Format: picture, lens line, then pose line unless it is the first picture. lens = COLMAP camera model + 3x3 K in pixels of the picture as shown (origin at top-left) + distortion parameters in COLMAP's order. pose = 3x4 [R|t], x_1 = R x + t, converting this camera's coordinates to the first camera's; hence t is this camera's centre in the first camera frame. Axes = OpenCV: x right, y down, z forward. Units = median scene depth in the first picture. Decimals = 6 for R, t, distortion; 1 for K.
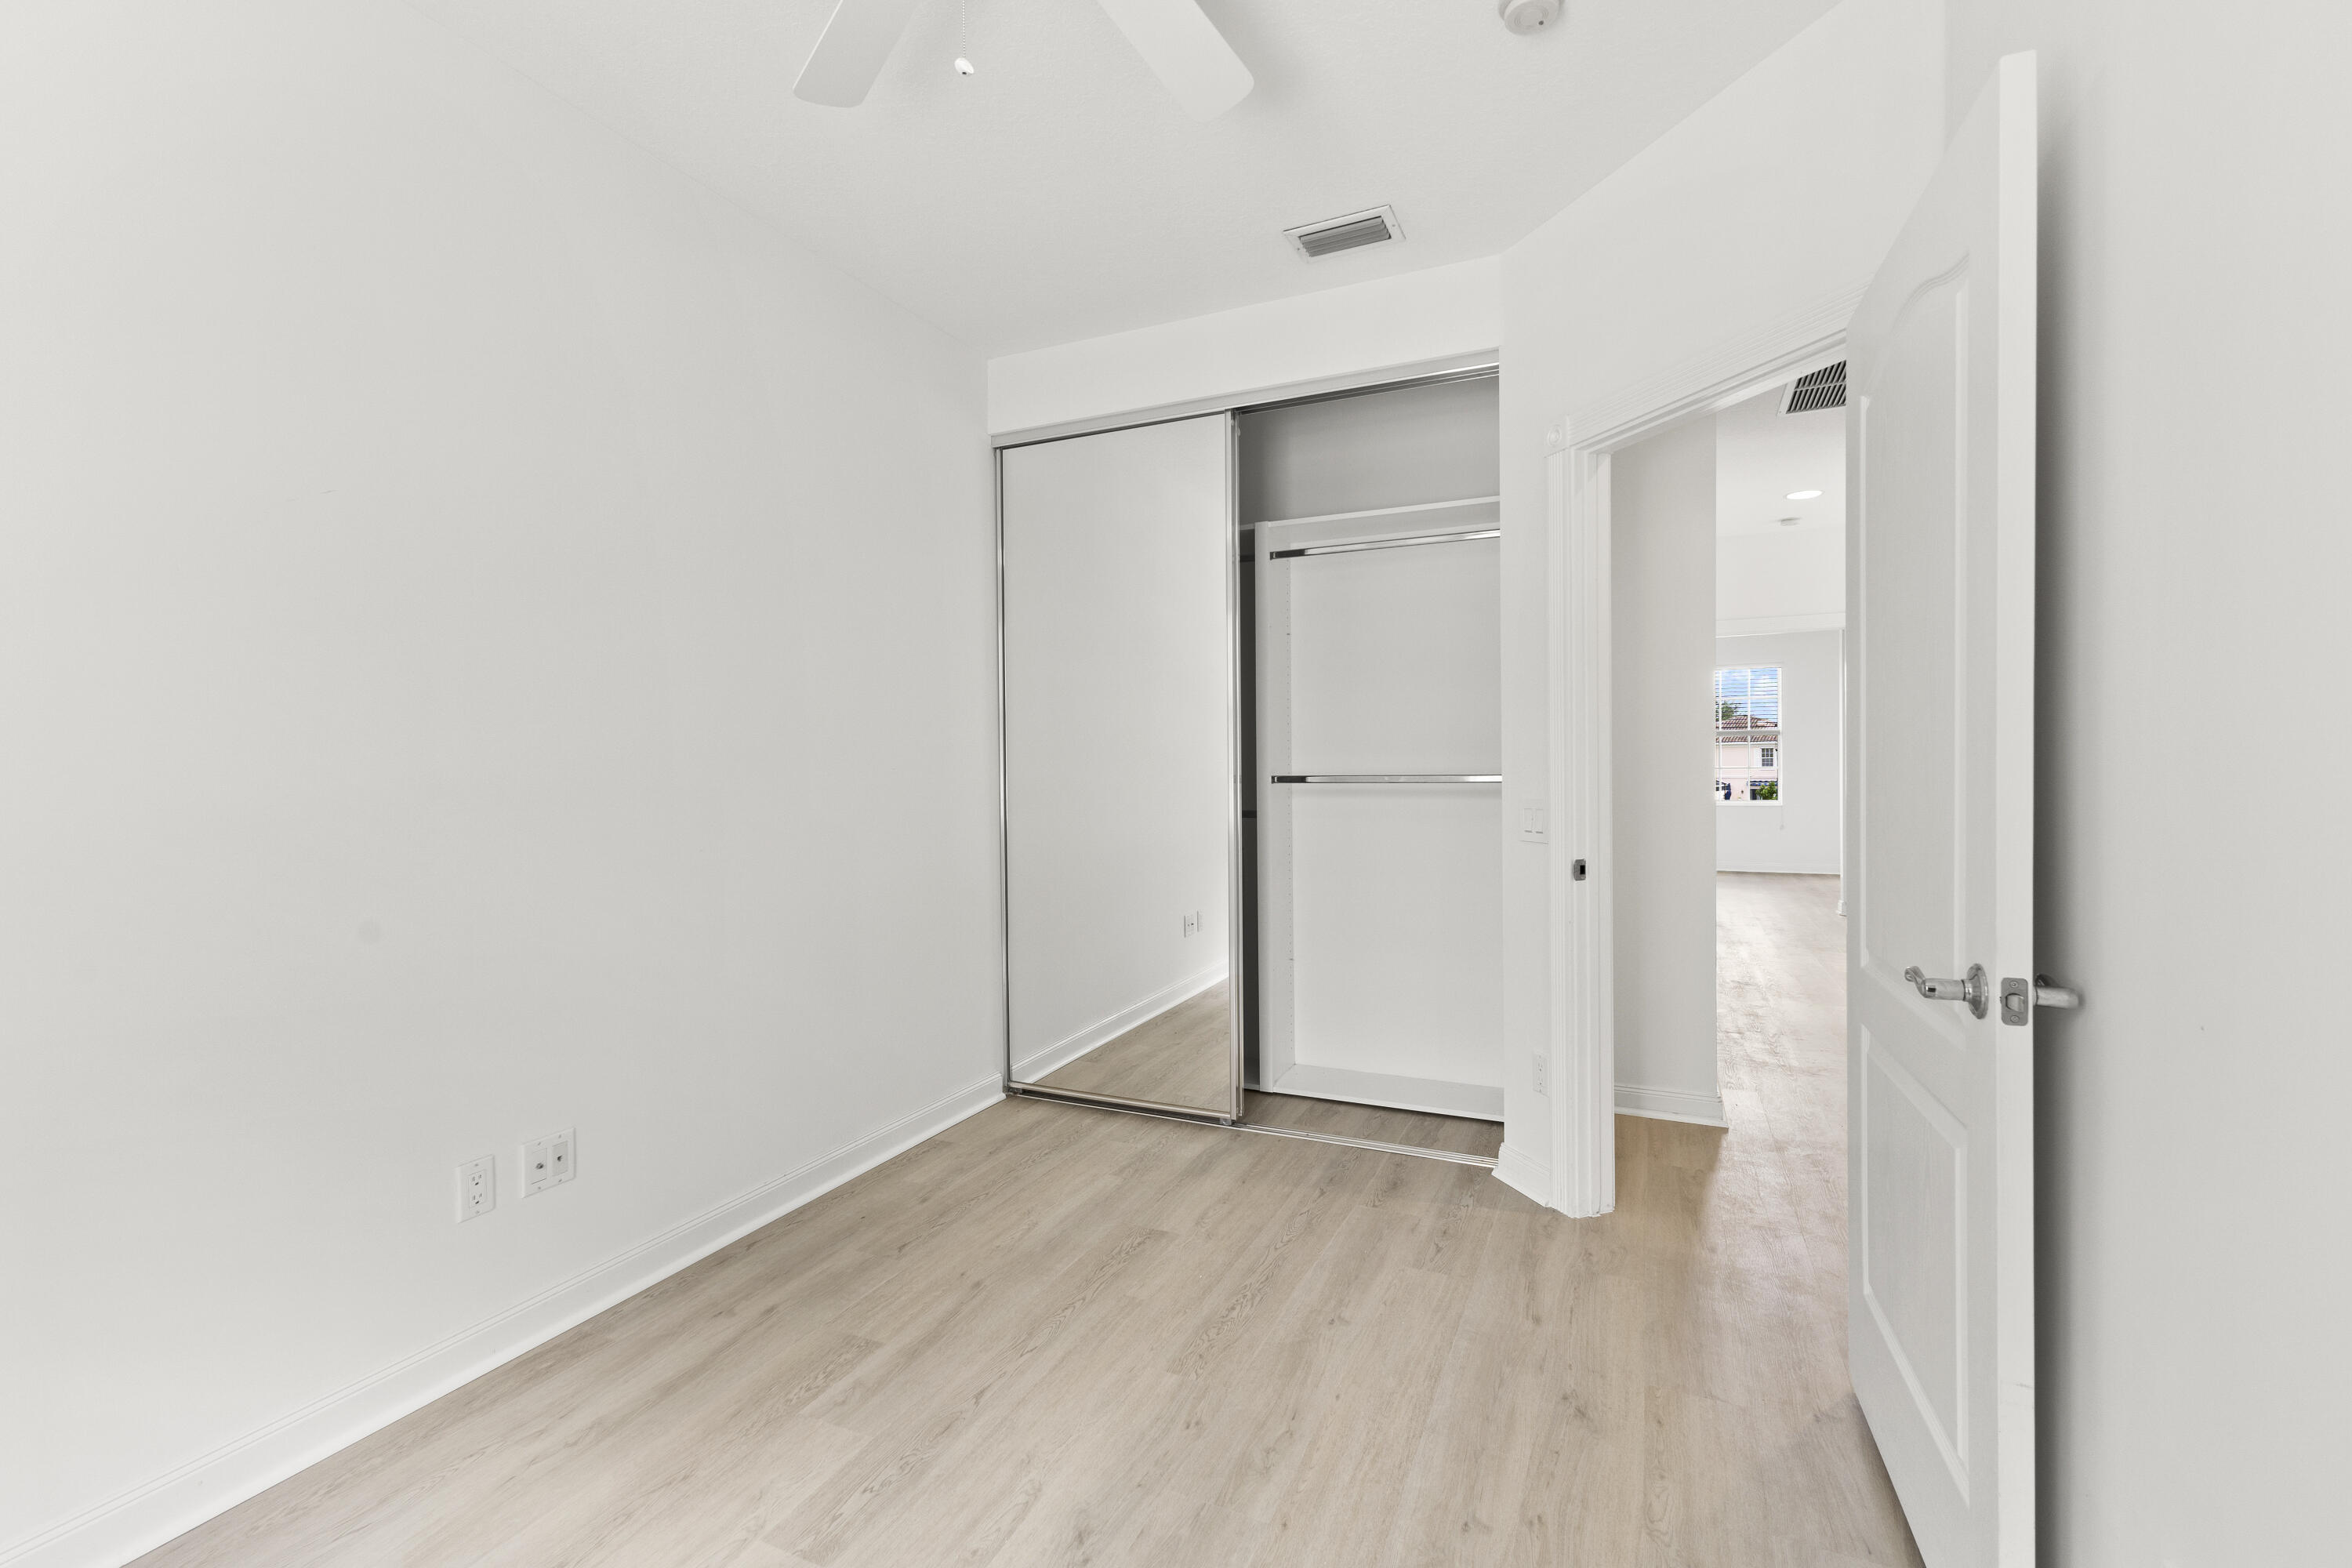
lens RADIAL K [[1048.5, 0, 1178.7], [0, 1048.5, 776.8], [0, 0, 1]] dist [0.005875, 0.000902]
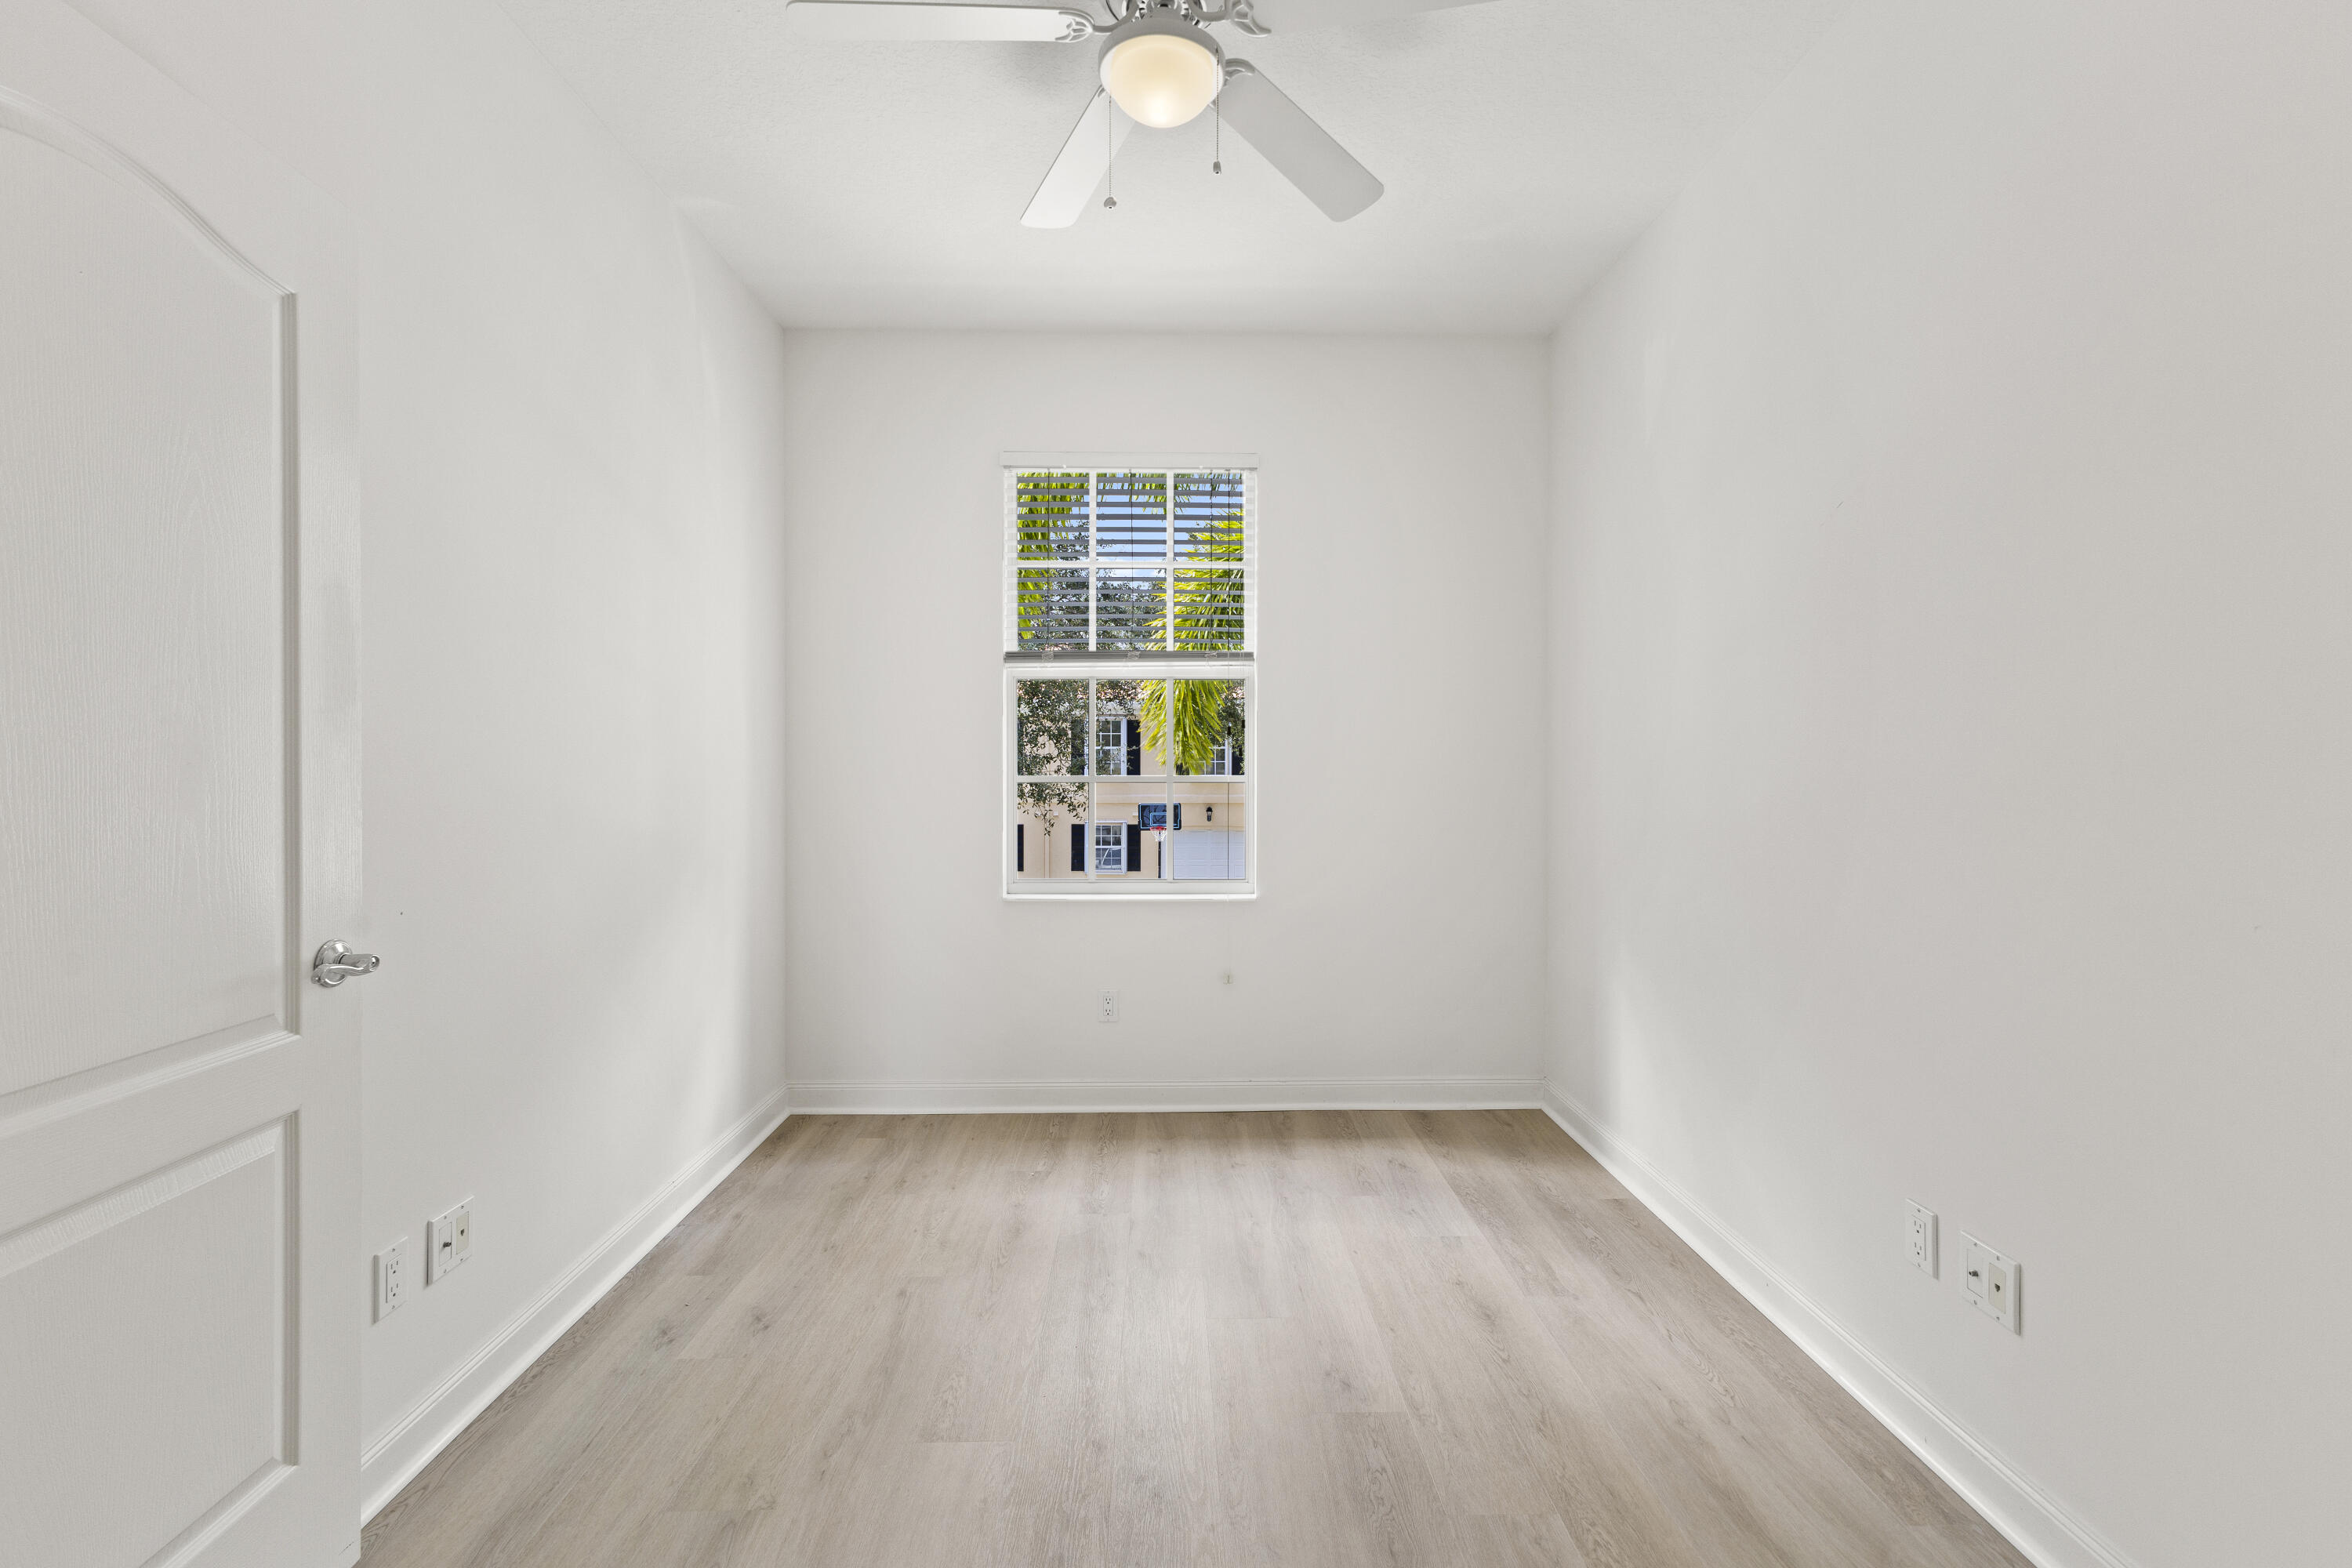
lens RADIAL K [[969.0, 0, 1179.8], [0, 969.0, 778.4], [0, 0, 1]] dist [0.000963, 0.000044]
pose [[-0.897144, 0.015935, -0.441451, 0.238787], [0.000561, 0.999389, 0.034936, -0.017044], [0.441738, 0.031095, -0.896605, 1.486286]]
